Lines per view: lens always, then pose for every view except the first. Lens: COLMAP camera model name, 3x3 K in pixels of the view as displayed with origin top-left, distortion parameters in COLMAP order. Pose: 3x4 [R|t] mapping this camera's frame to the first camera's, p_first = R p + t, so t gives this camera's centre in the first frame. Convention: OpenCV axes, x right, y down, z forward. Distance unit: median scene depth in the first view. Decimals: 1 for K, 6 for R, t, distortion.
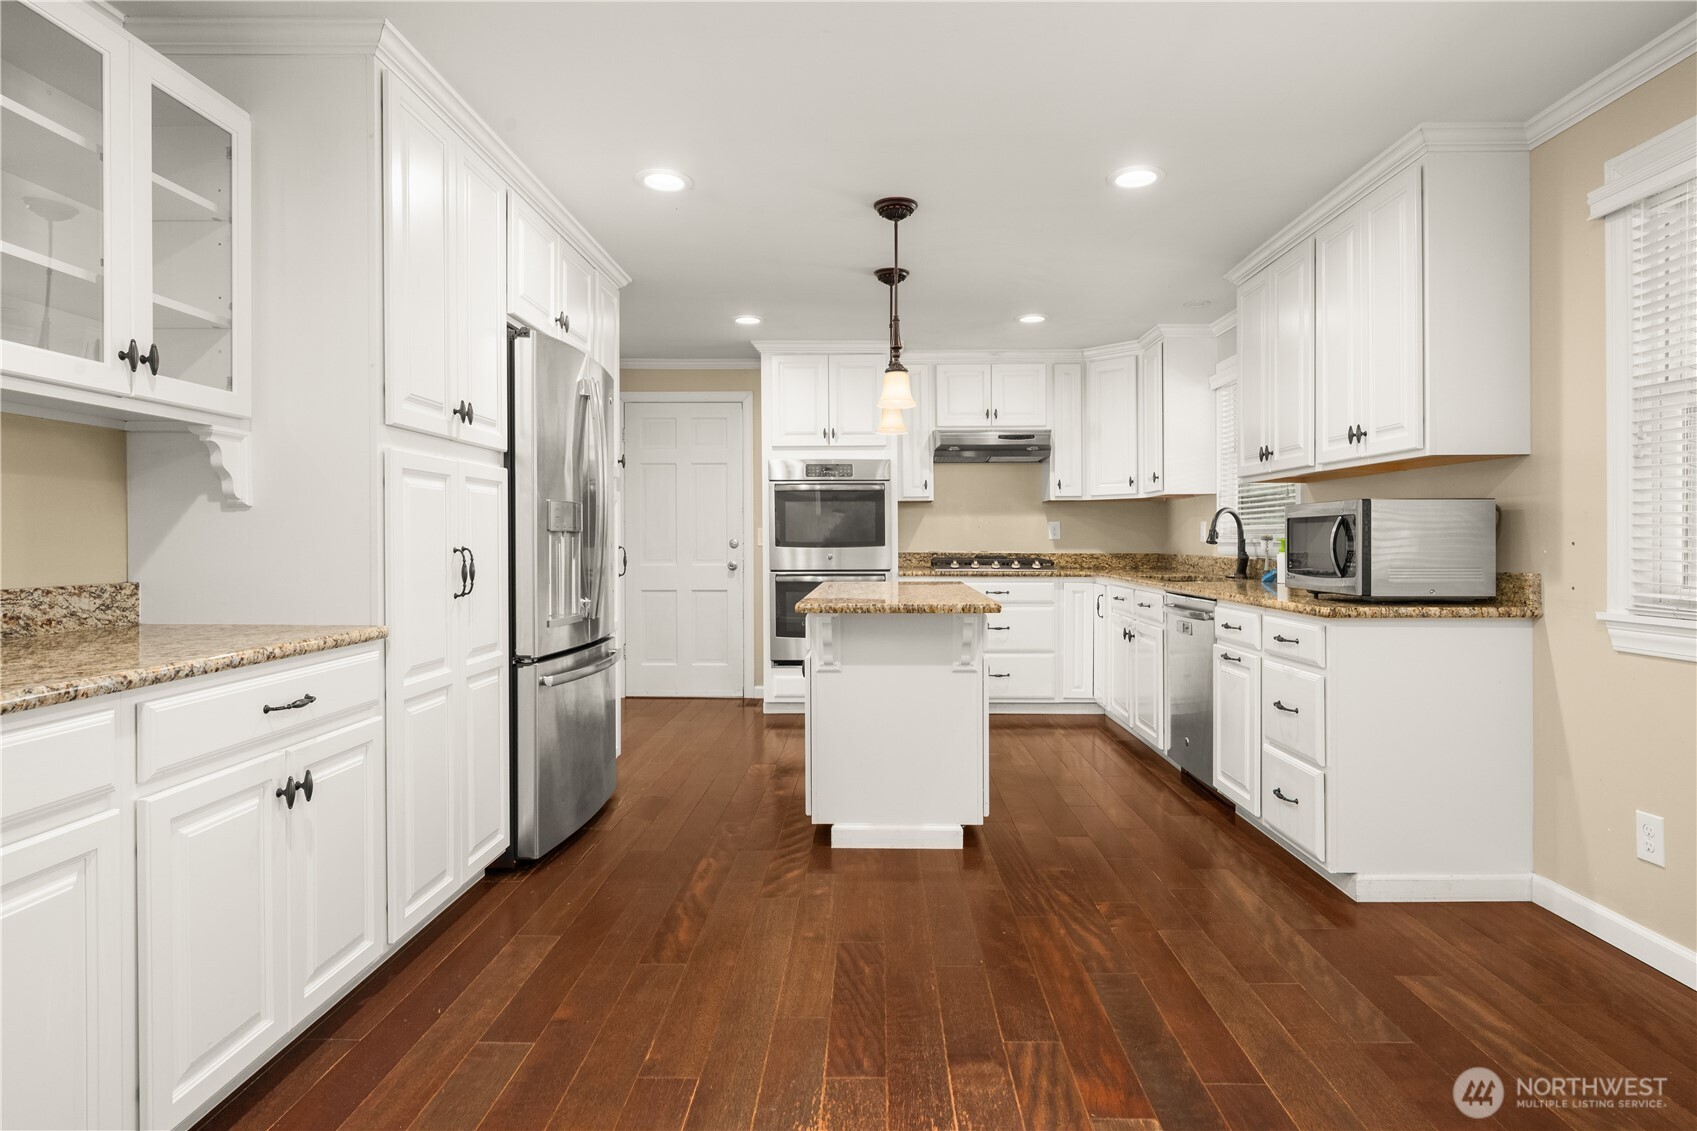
lens RADIAL K [[923.3, 0, 854.4], [0, 923.3, 550.5], [0, 0, 1]] dist [0.003885, 0.000485]
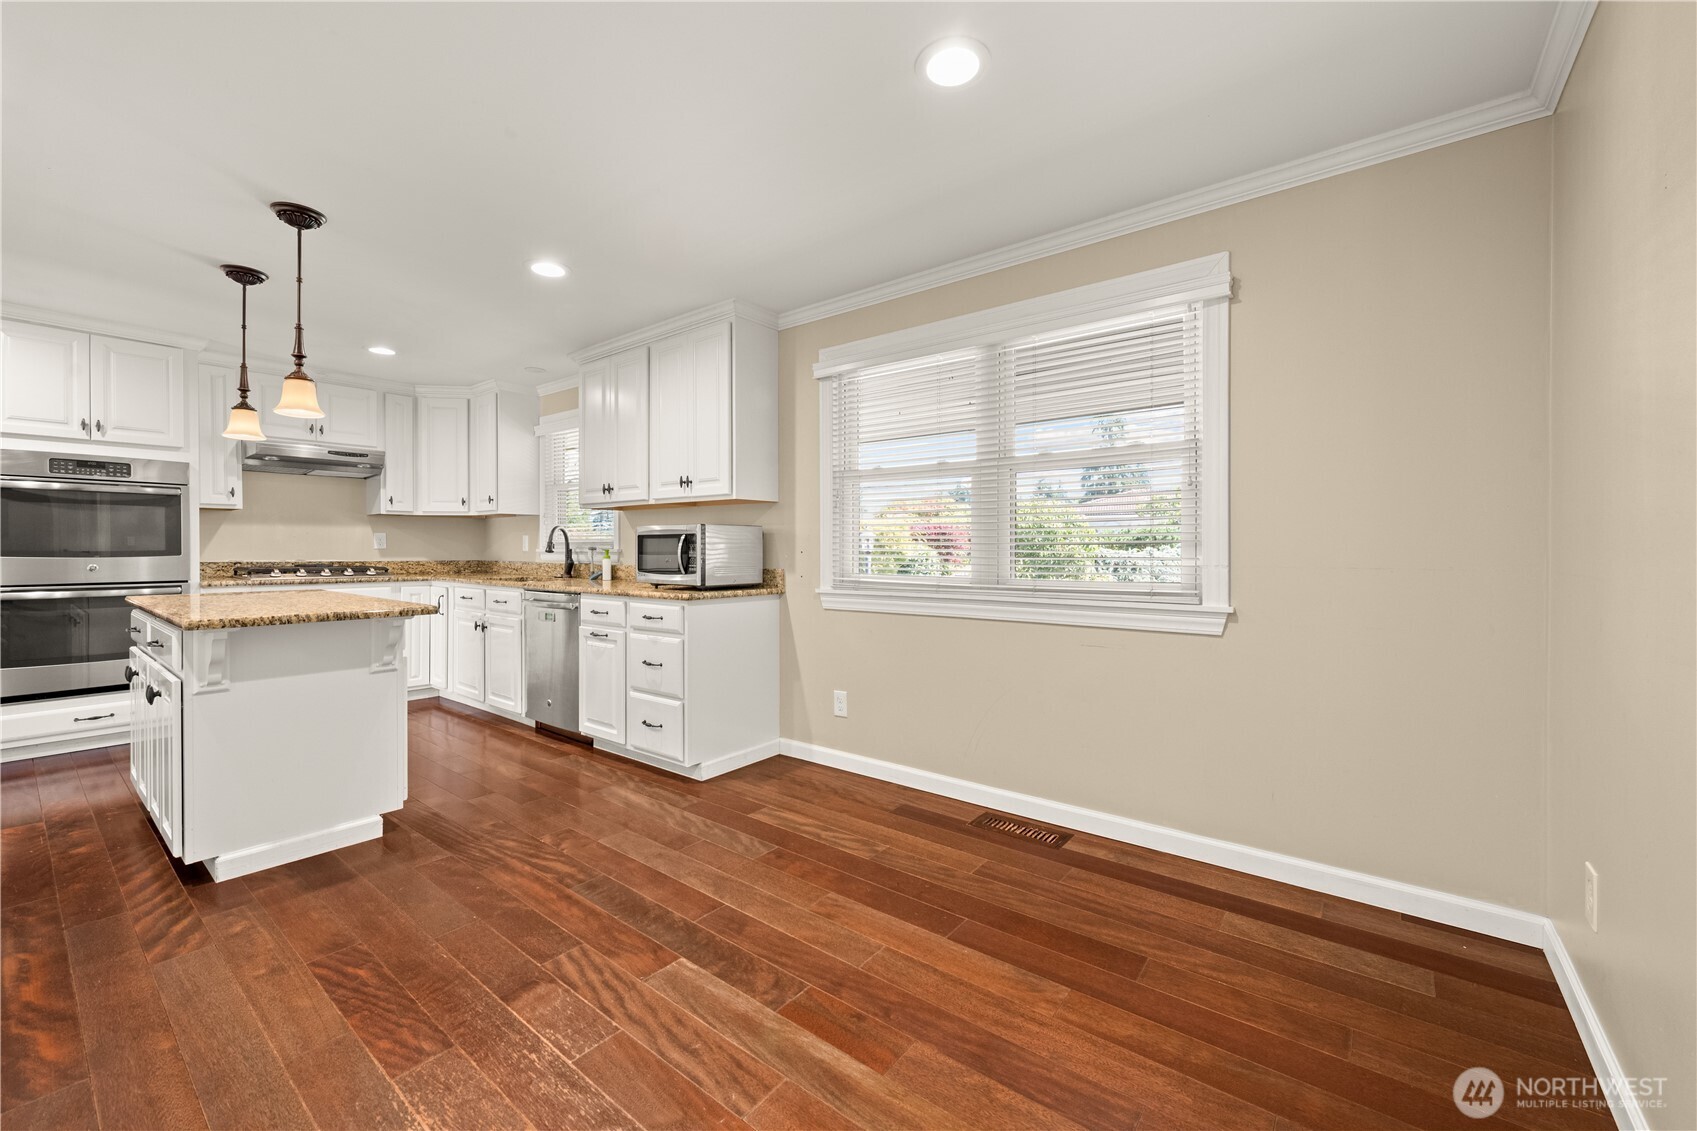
lens RADIAL K [[680.8, 0, 850.5], [0, 680.8, 555.2], [0, 0, 1]] dist [-0.001392, -0.000326]
pose [[0.600500, -0.003840, 0.799615, -0.221979], [0.006596, 0.999978, -0.000152, -0.000696], [-0.799597, 0.005365, 0.600513, 0.102711]]
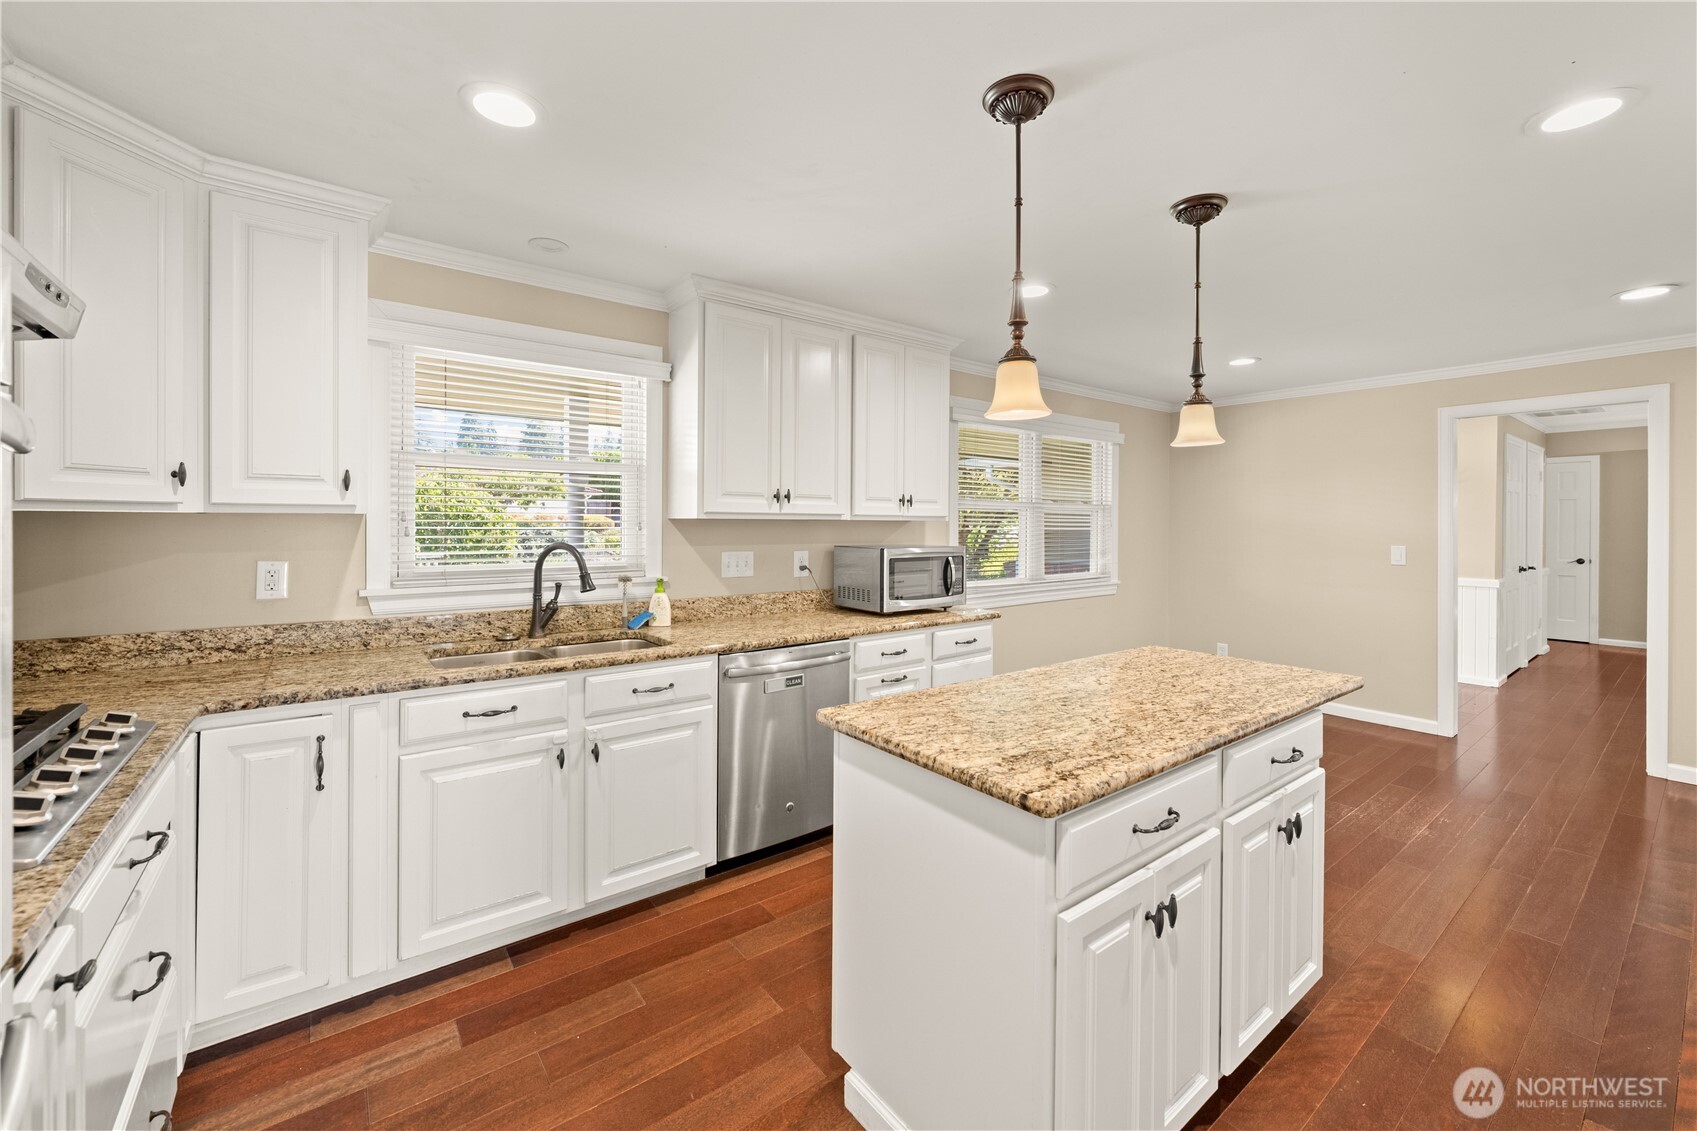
lens RADIAL K [[675.2, 0, 861.1], [0, 675.2, 521.7], [0, 0, 1]] dist [0.000971, 0.000018]
pose [[-0.628764, -0.005220, 0.777579, -0.284107], [-0.001616, 0.999984, 0.005406, -0.108510], [-0.777595, 0.002143, -0.628762, 1.935877]]
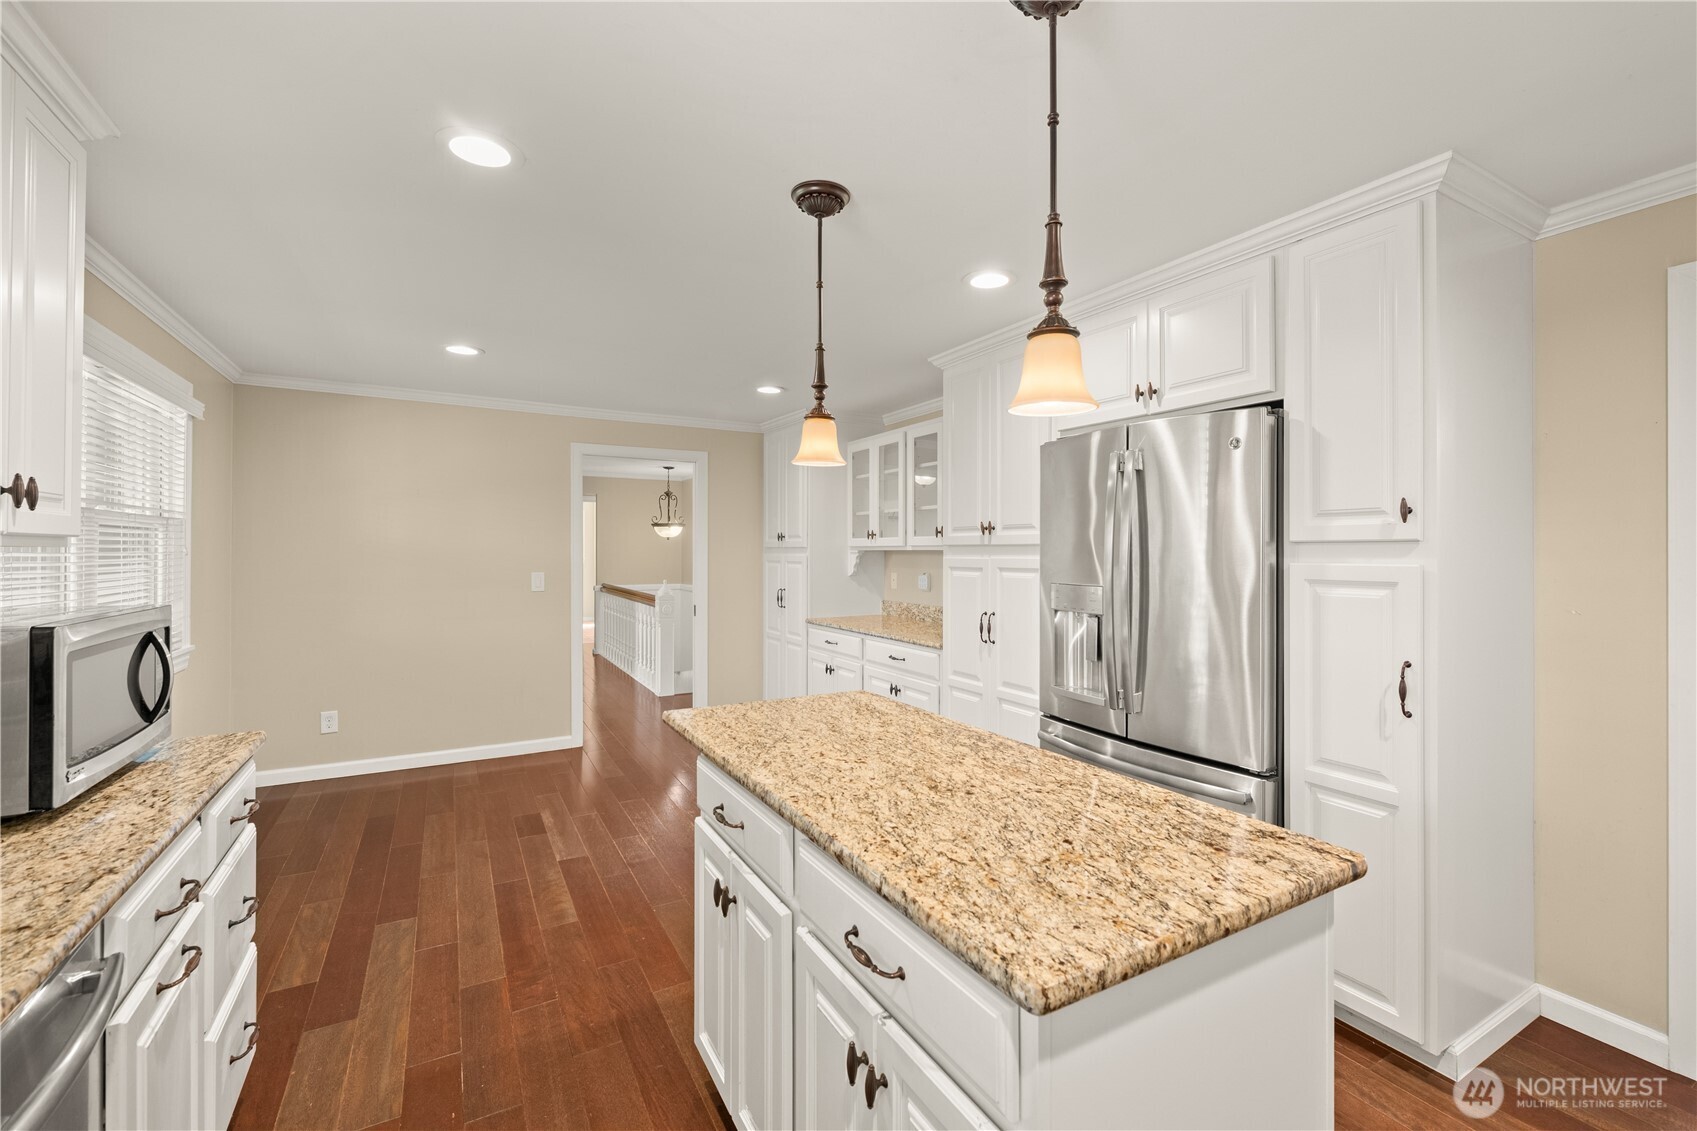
lens RADIAL K [[714.3, 0, 849.9], [0, 714.3, 551.1], [0, 0, 1]] dist [-0.001614, -0.000118]
pose [[-0.859718, -0.010072, -0.510670, 0.374813], [-0.012121, 0.999926, 0.000685, -0.106736], [0.510625, 0.006779, -0.859777, 1.798021]]
